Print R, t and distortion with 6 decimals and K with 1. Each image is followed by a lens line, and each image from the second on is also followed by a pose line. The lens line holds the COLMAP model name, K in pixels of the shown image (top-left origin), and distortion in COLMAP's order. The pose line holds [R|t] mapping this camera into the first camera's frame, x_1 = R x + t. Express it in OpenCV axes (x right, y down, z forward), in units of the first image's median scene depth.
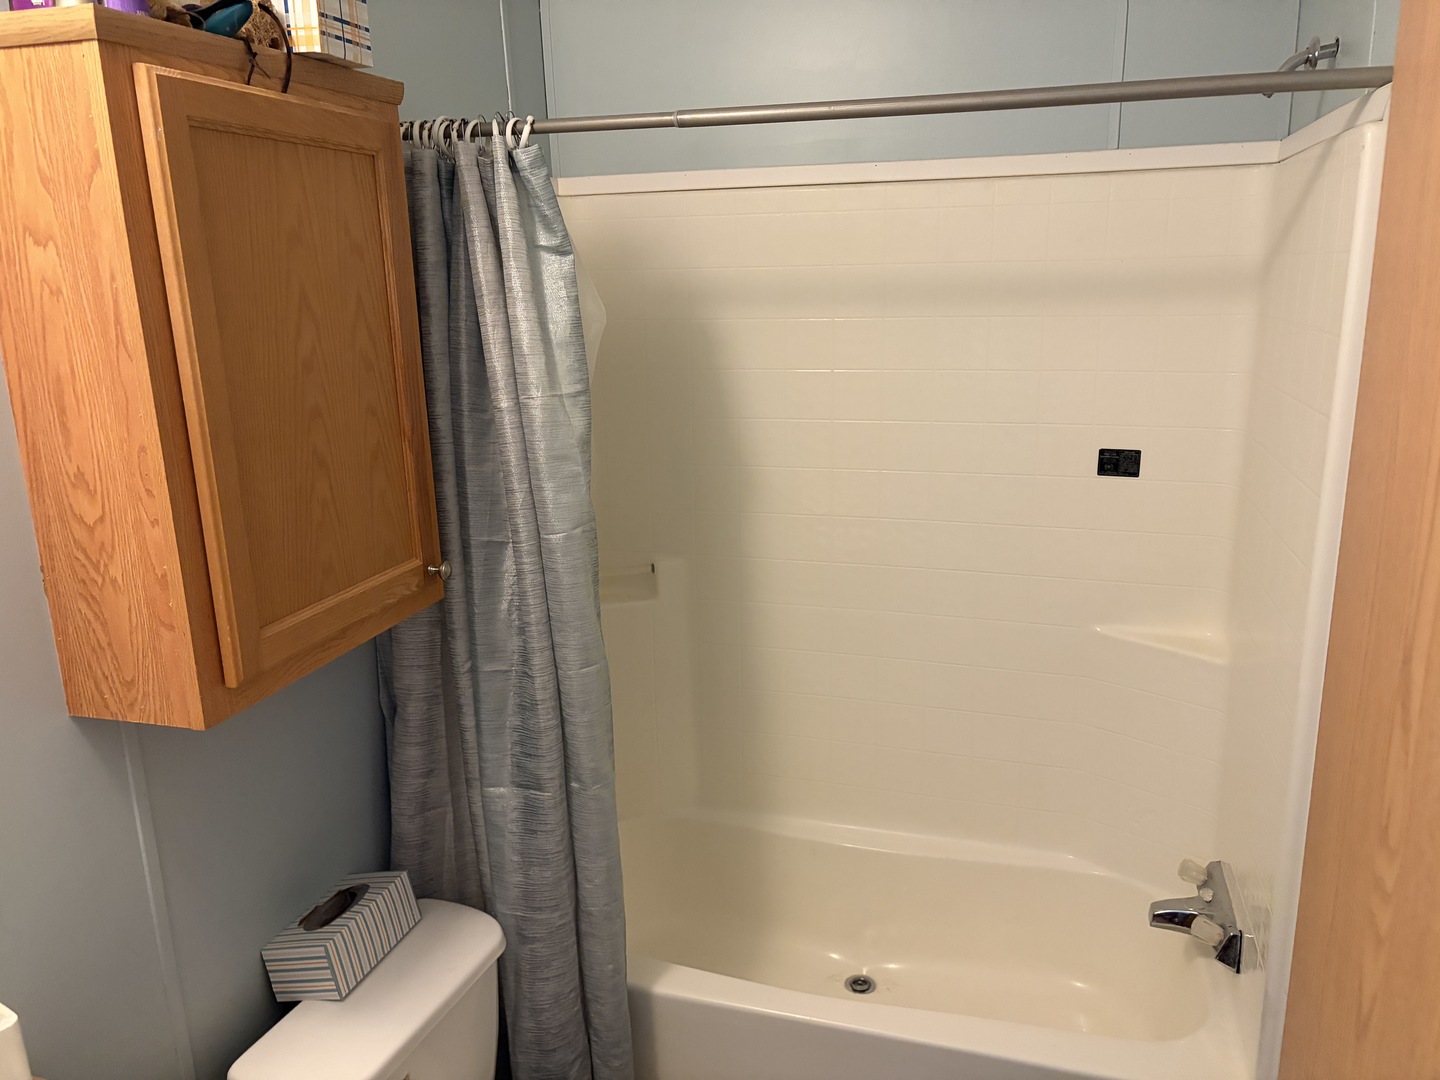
lens RADIAL K [[1094.8, 0, 717.0], [0, 1094.8, 552.0], [0, 0, 1]] dist [0.038192, -0.039575]
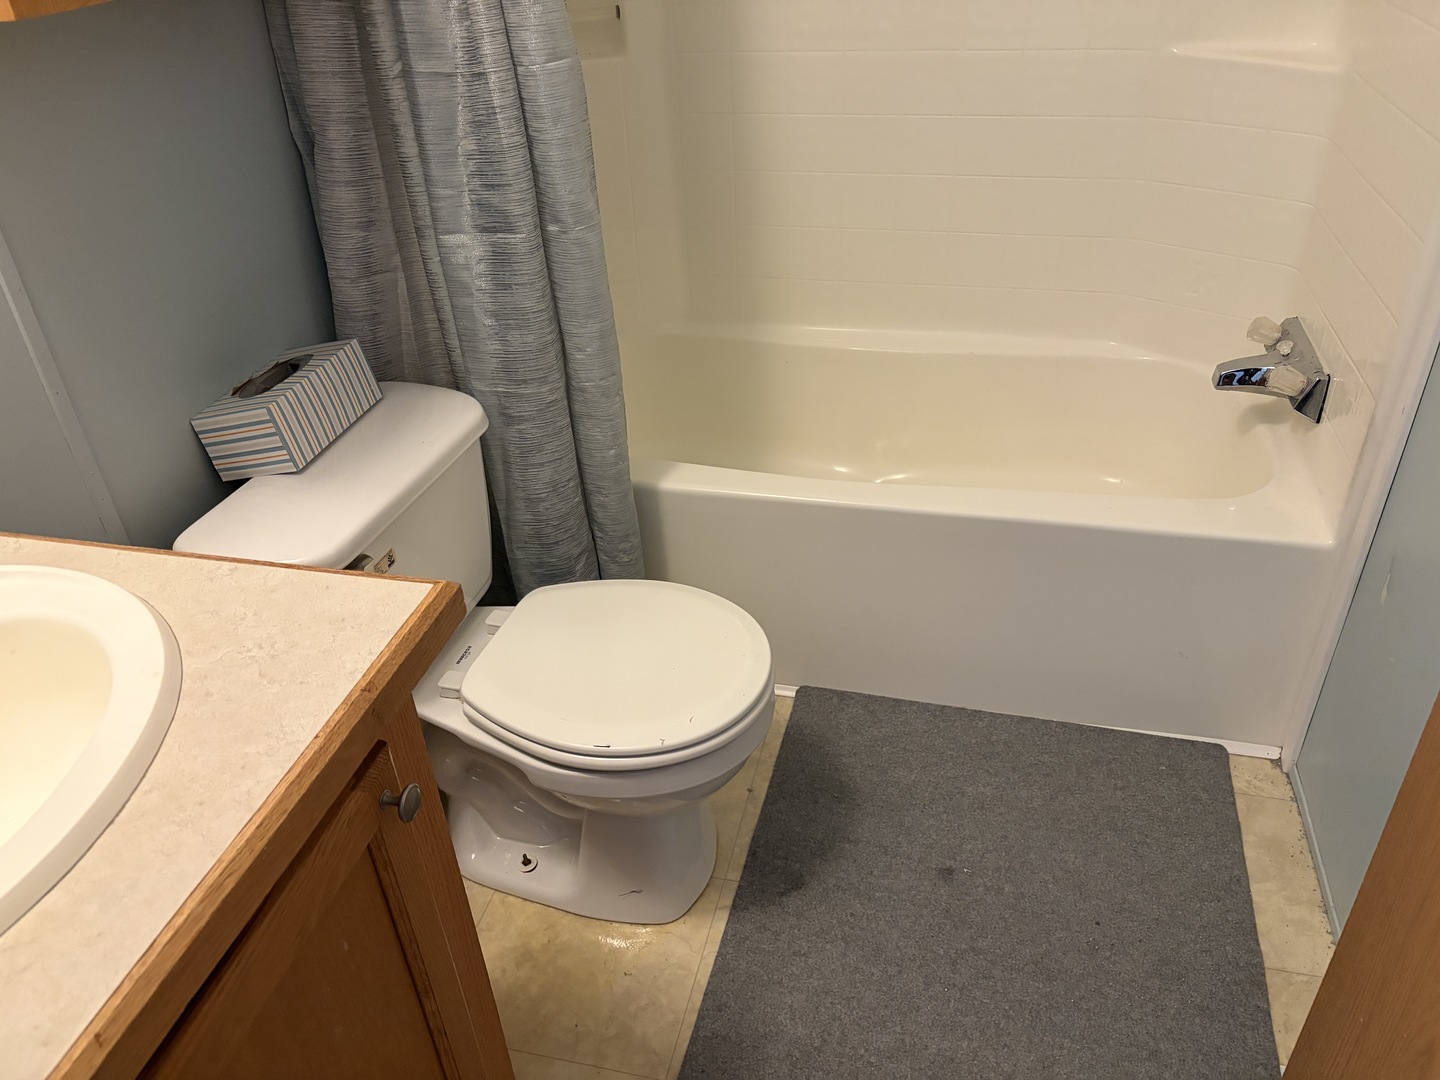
lens RADIAL K [[1094.8, 0, 717.0], [0, 1094.8, 552.0], [0, 0, 1]] dist [0.038192, -0.039575]
pose [[0.998089, -0.053100, 0.031598, -0.047136], [0.040400, 0.947724, 0.316522, 0.187032], [-0.046753, -0.314641, 0.948059, 0.154036]]
